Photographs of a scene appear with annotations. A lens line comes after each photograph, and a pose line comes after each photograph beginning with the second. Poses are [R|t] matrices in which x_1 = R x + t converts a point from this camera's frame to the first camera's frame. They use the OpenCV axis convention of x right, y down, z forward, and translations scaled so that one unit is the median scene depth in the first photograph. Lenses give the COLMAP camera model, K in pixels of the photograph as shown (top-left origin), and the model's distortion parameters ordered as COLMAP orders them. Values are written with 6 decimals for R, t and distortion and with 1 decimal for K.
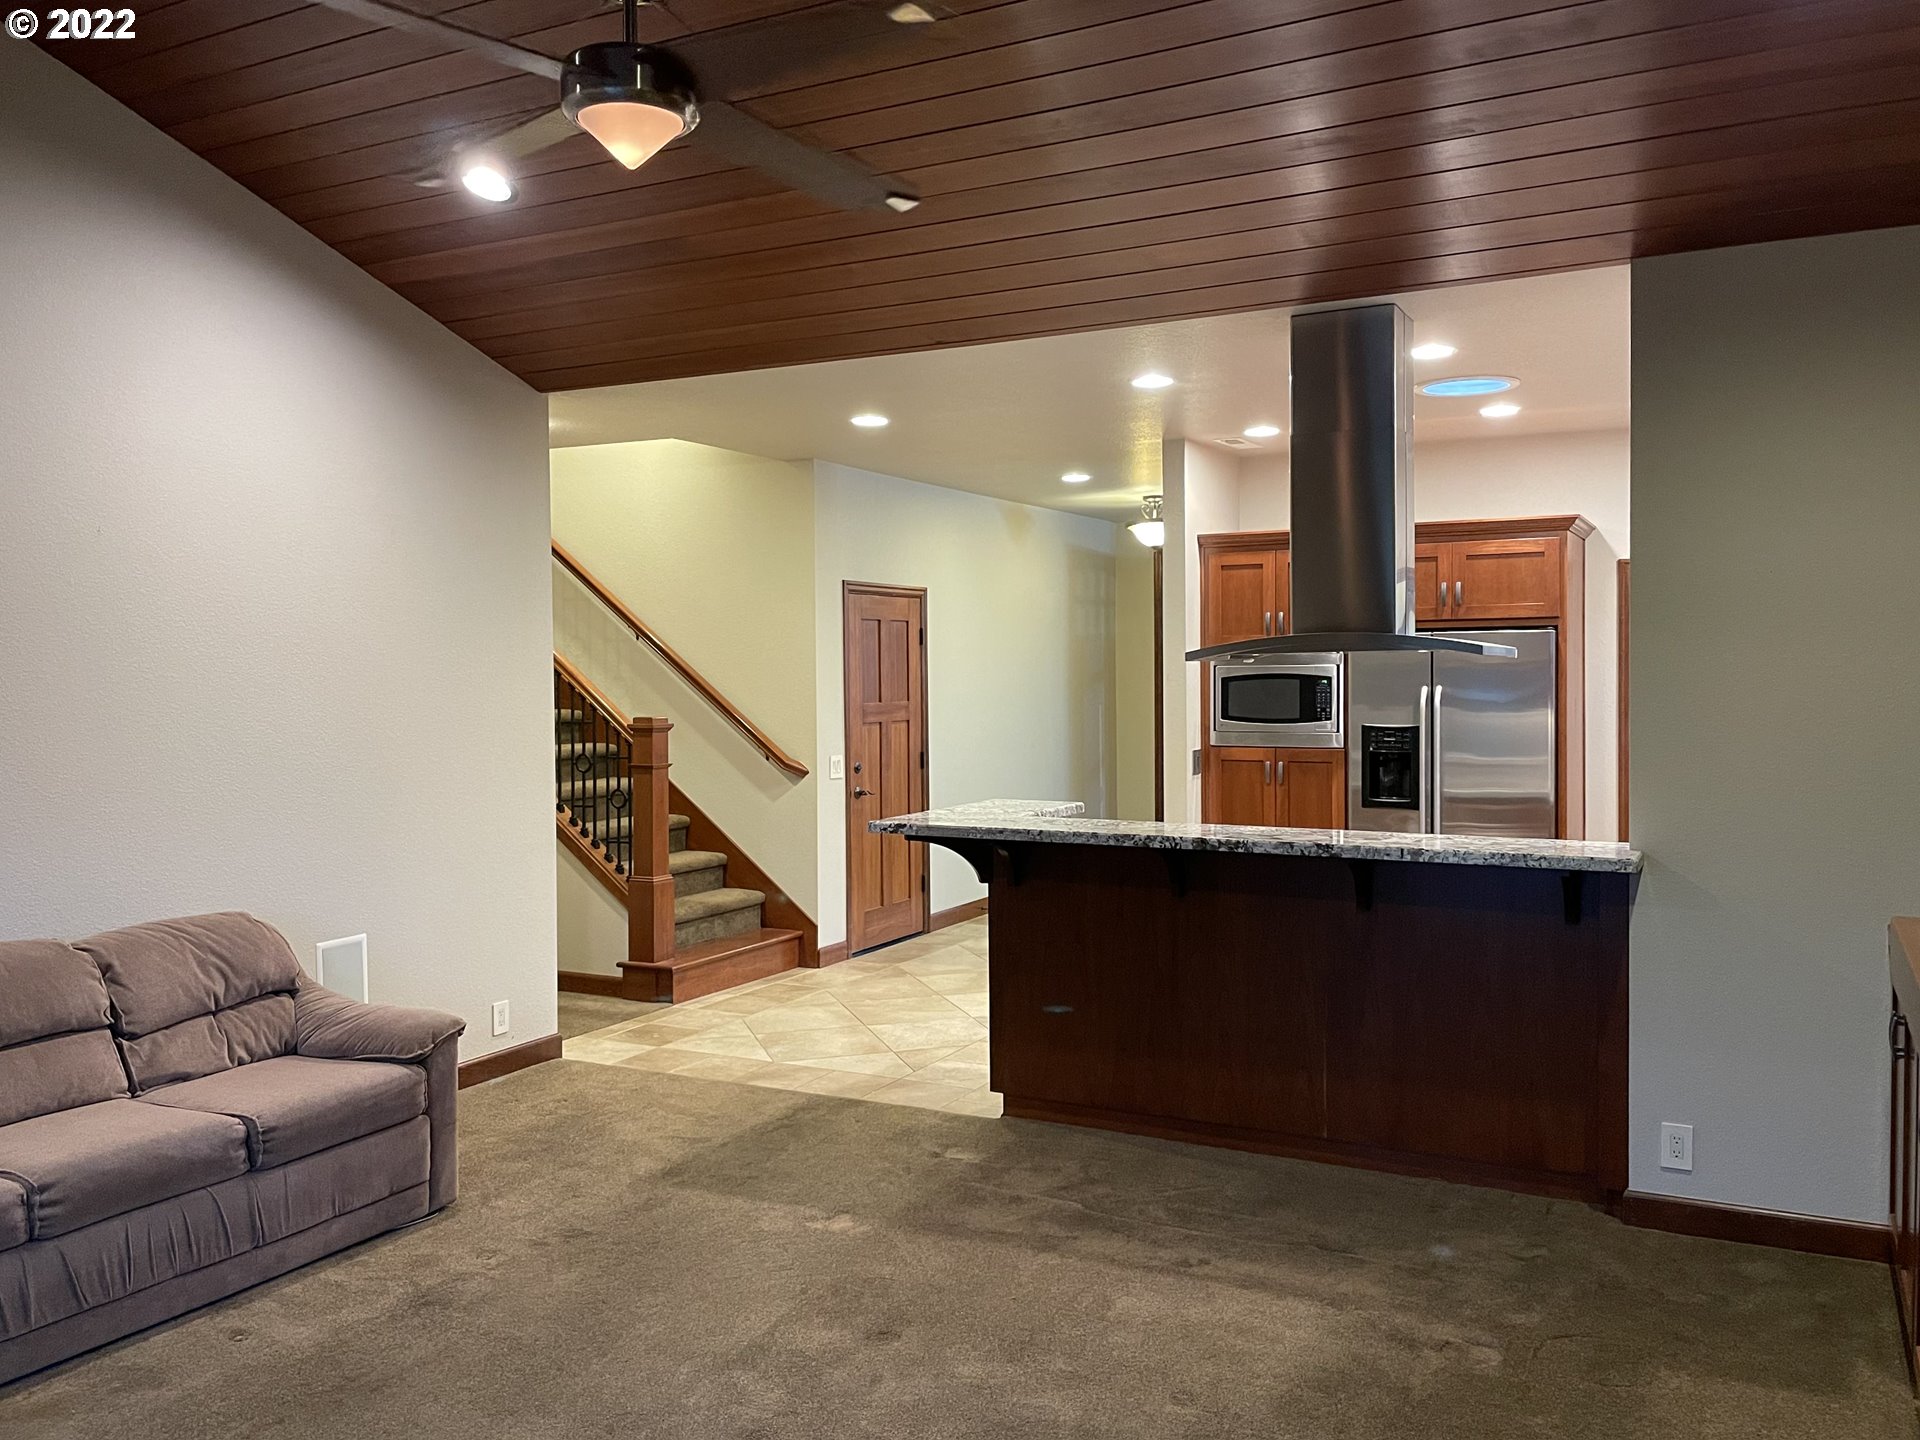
lens RADIAL K [[1520.4, 0, 971.1], [0, 1520.4, 721.3], [0, 0, 1]] dist [0.071938, -0.103350]
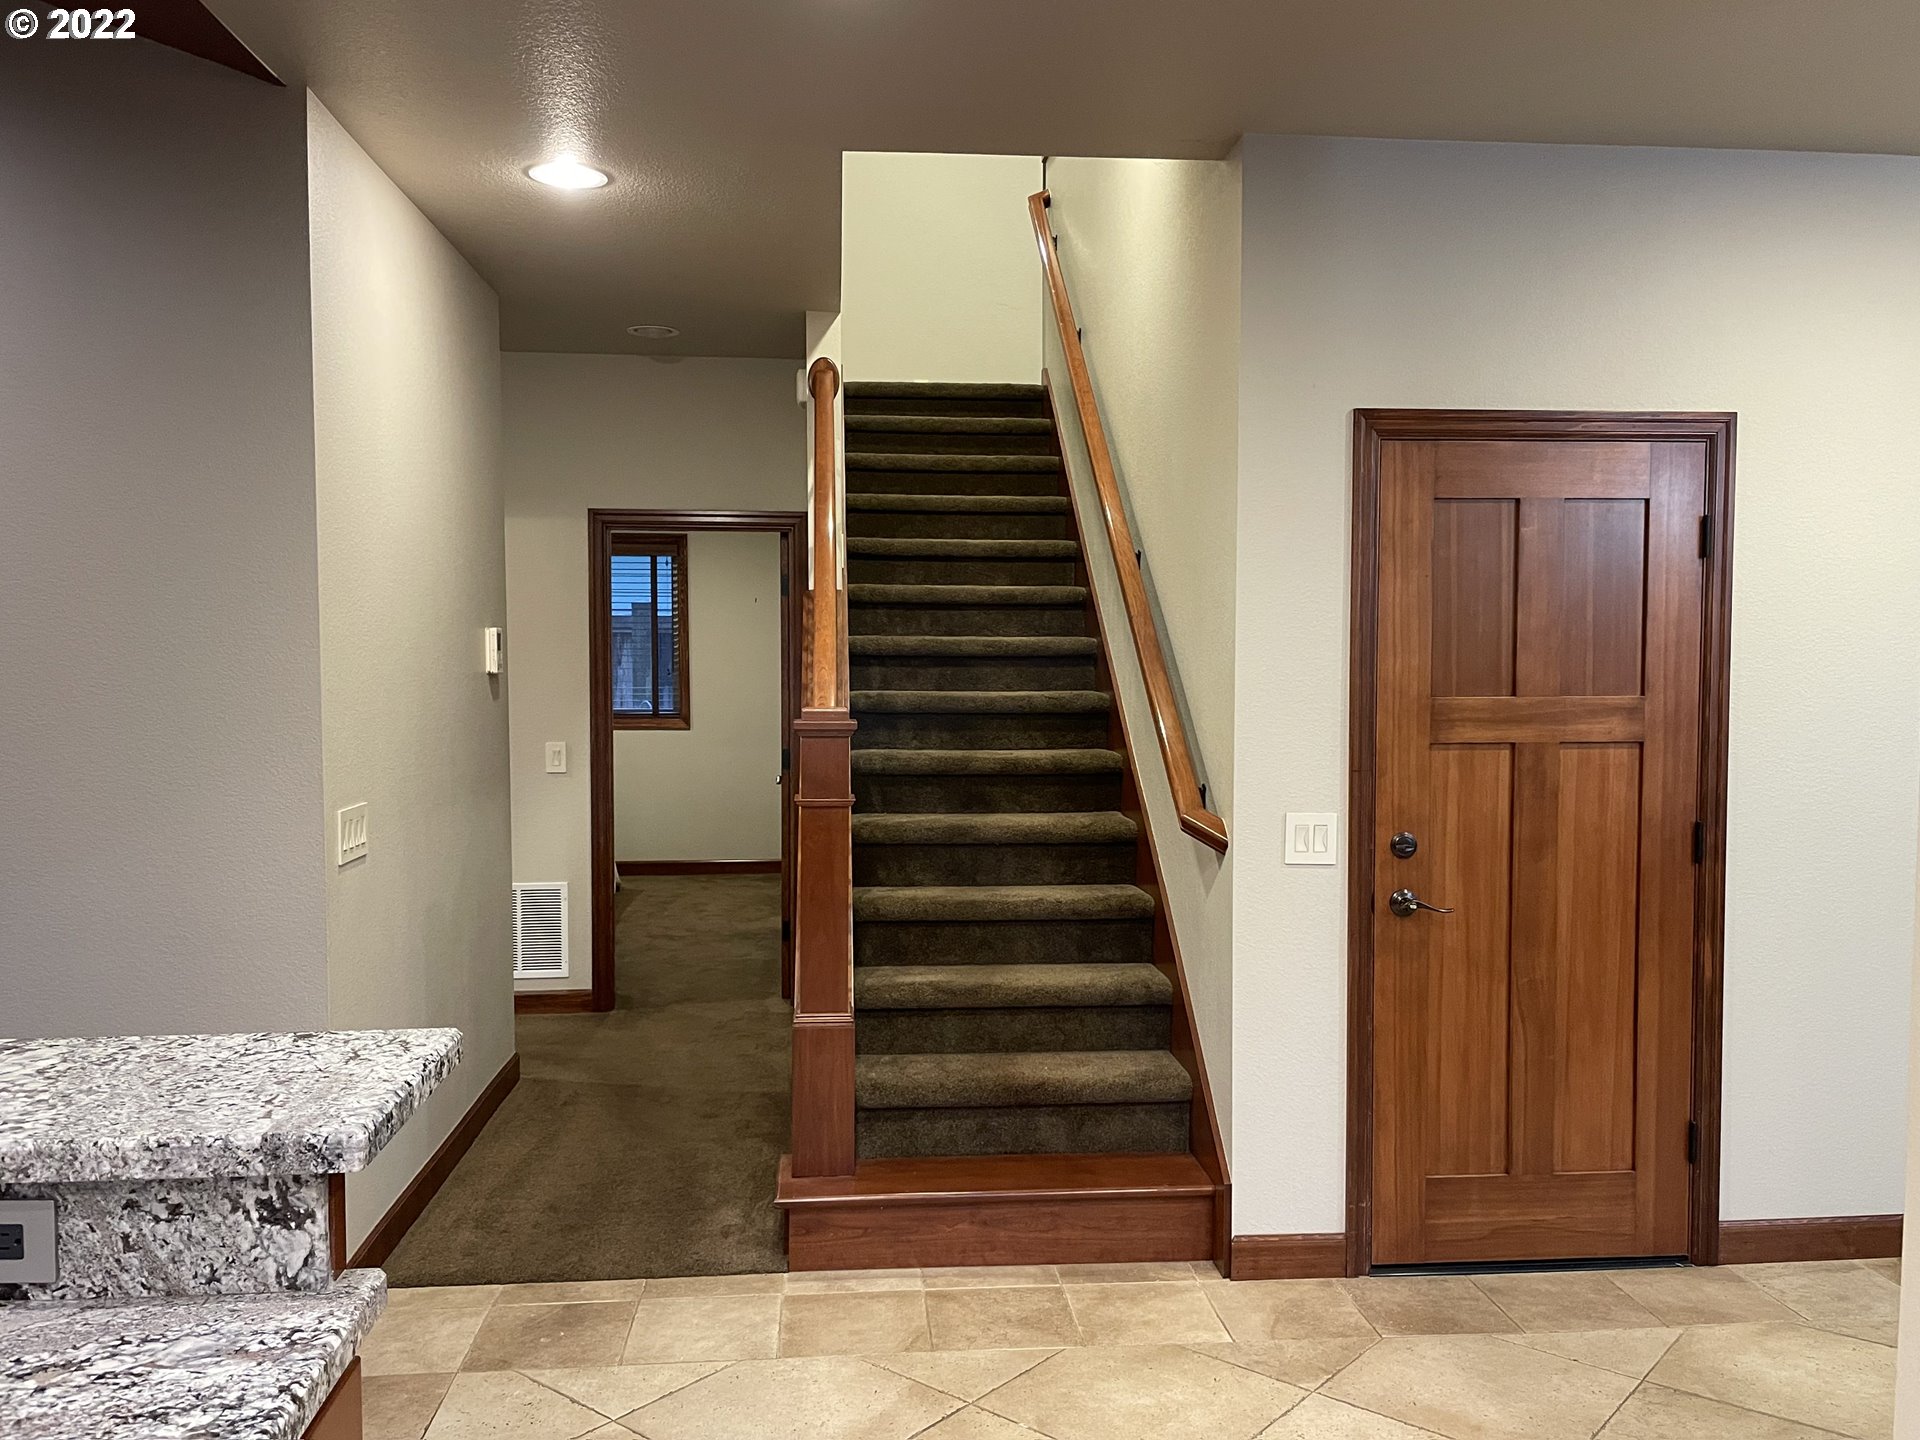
lens RADIAL K [[1520.4, 0, 971.1], [0, 1520.4, 721.3], [0, 0, 1]] dist [0.071938, -0.103350]
pose [[0.543285, 0.051533, -0.837965, 0.218448], [-0.033749, 0.998648, 0.039535, -0.017207], [0.838870, 0.006802, 0.544289, 0.652992]]
